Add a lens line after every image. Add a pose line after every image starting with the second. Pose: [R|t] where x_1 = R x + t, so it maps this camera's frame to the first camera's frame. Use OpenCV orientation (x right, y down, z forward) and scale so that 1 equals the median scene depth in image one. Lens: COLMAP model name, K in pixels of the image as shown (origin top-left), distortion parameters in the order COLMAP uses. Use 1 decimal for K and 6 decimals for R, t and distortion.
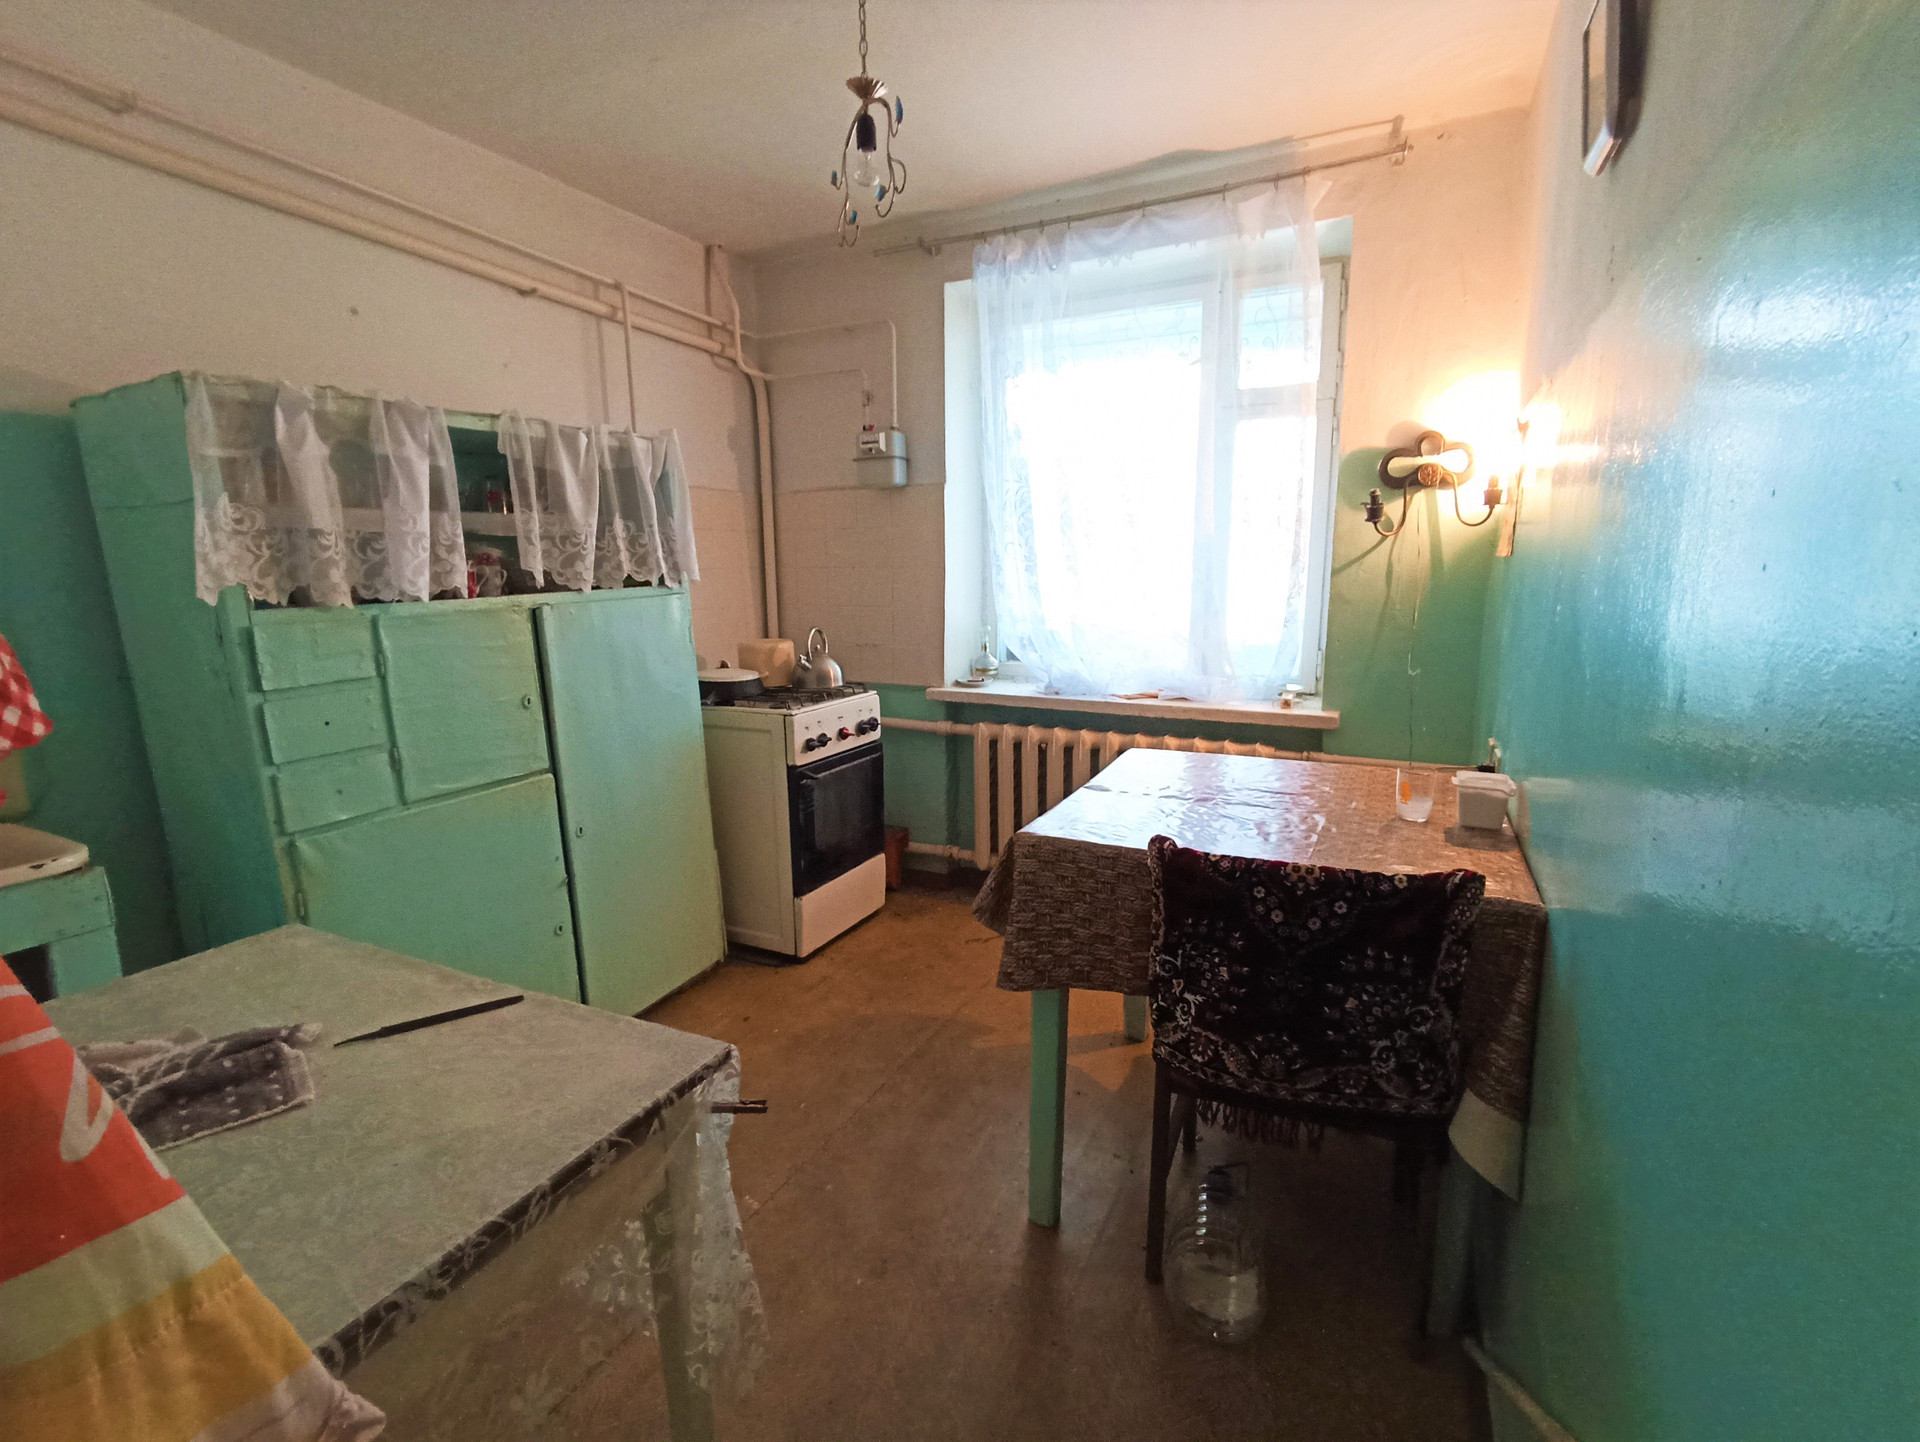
lens RADIAL K [[871.1, 0, 960.0], [0, 871.1, 721.0], [0, 0, 1]] dist [-0.004359, 0.000017]
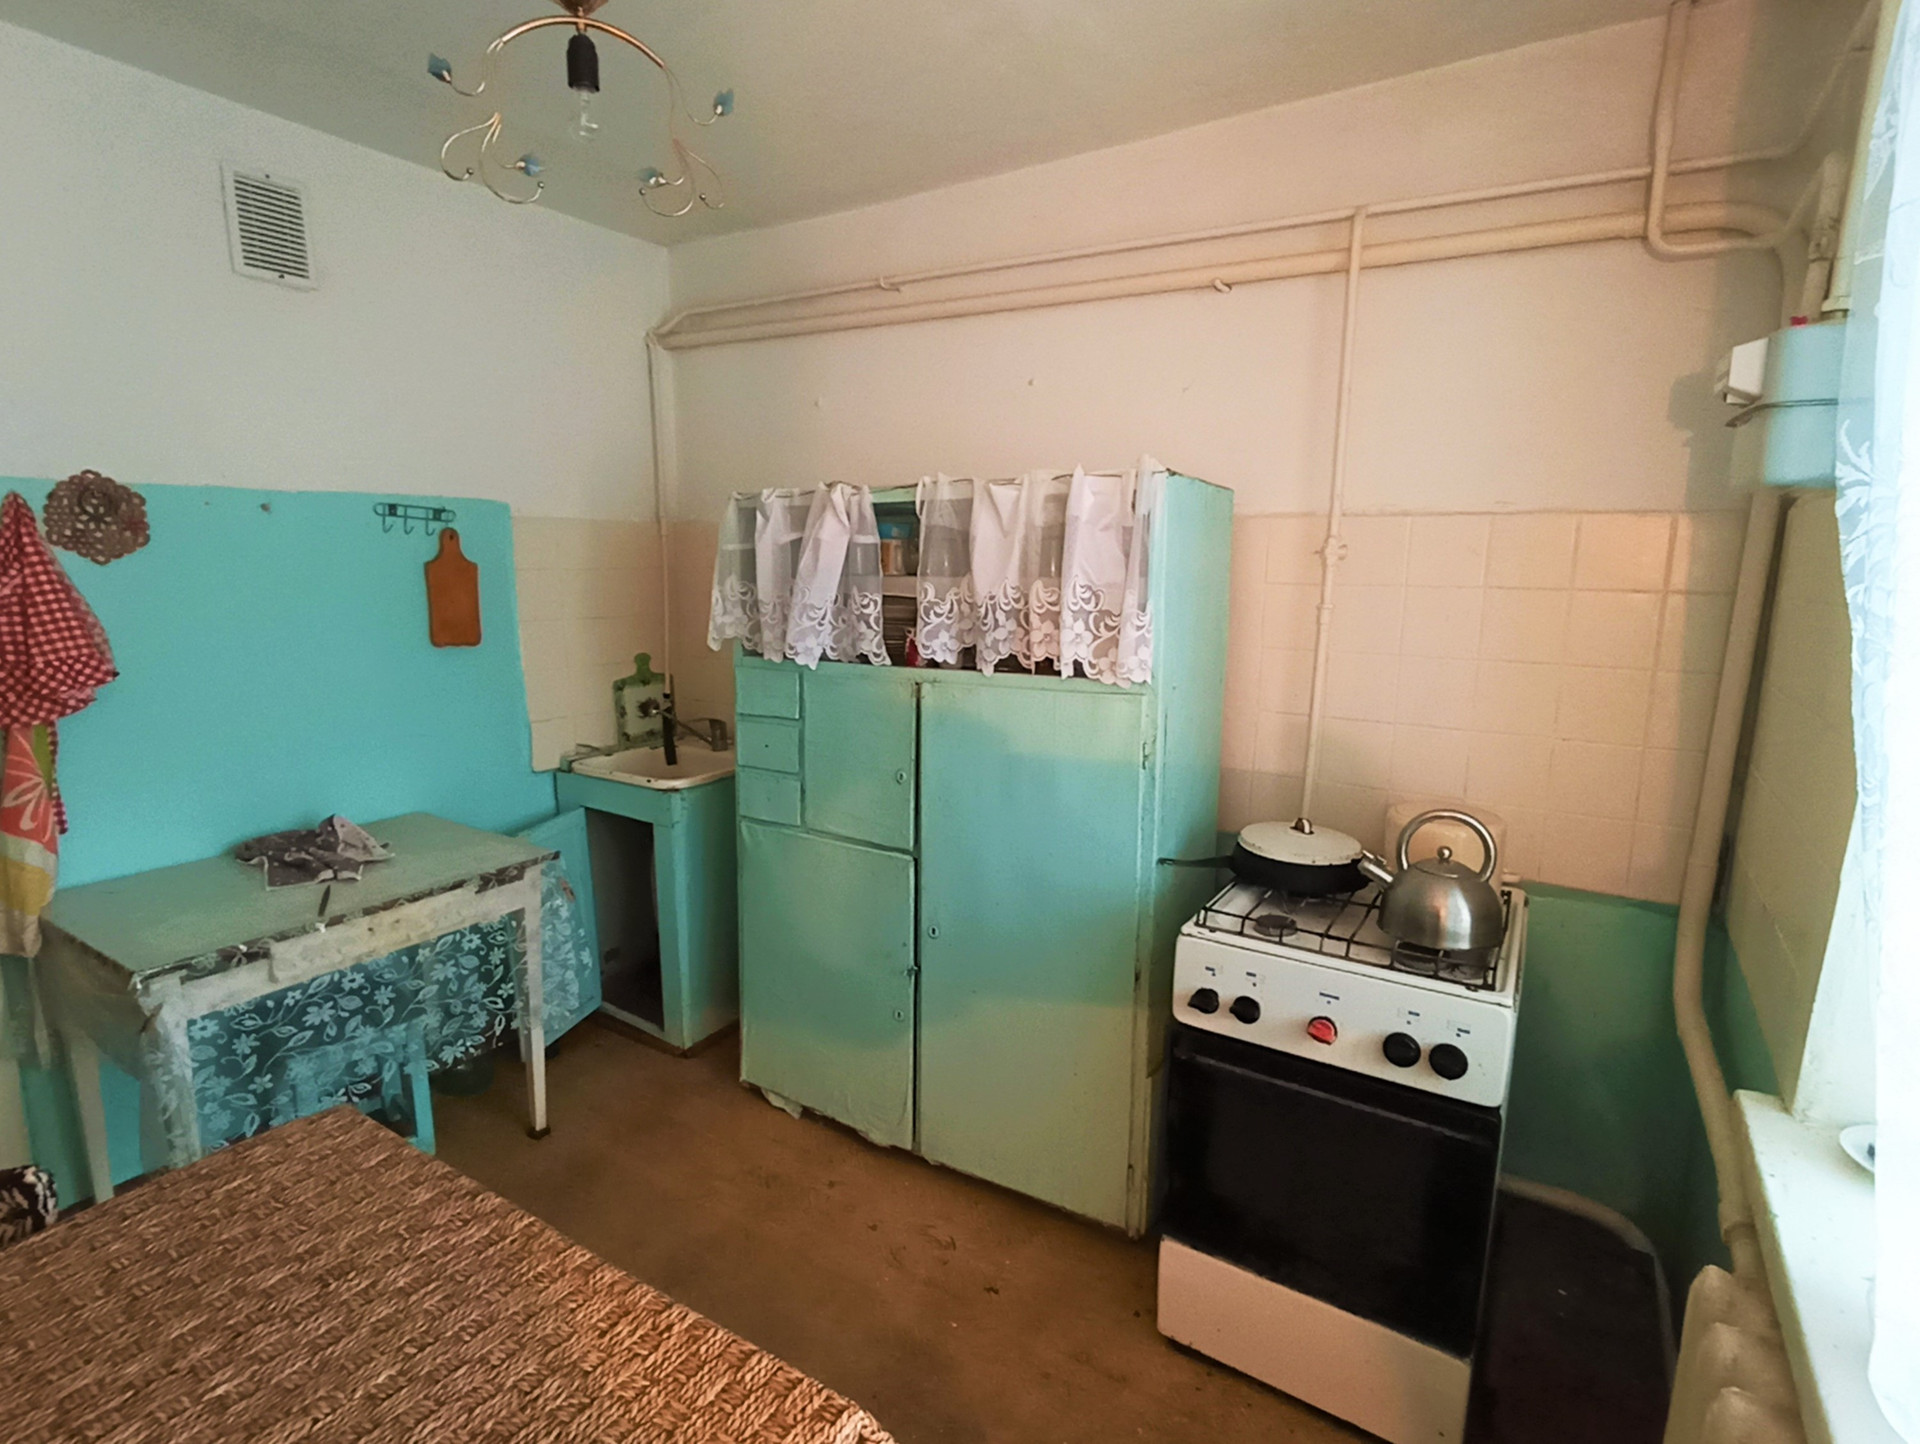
lens RADIAL K [[935.2, 0, 960.0], [0, 935.2, 722.0], [0, 0, 1]] dist [-0.014449, -0.001285]
pose [[-0.112430, 0.170796, -0.978871, 0.437537], [-0.184959, 0.964303, 0.189498, -0.253121], [0.976294, 0.202356, -0.076827, 0.994130]]
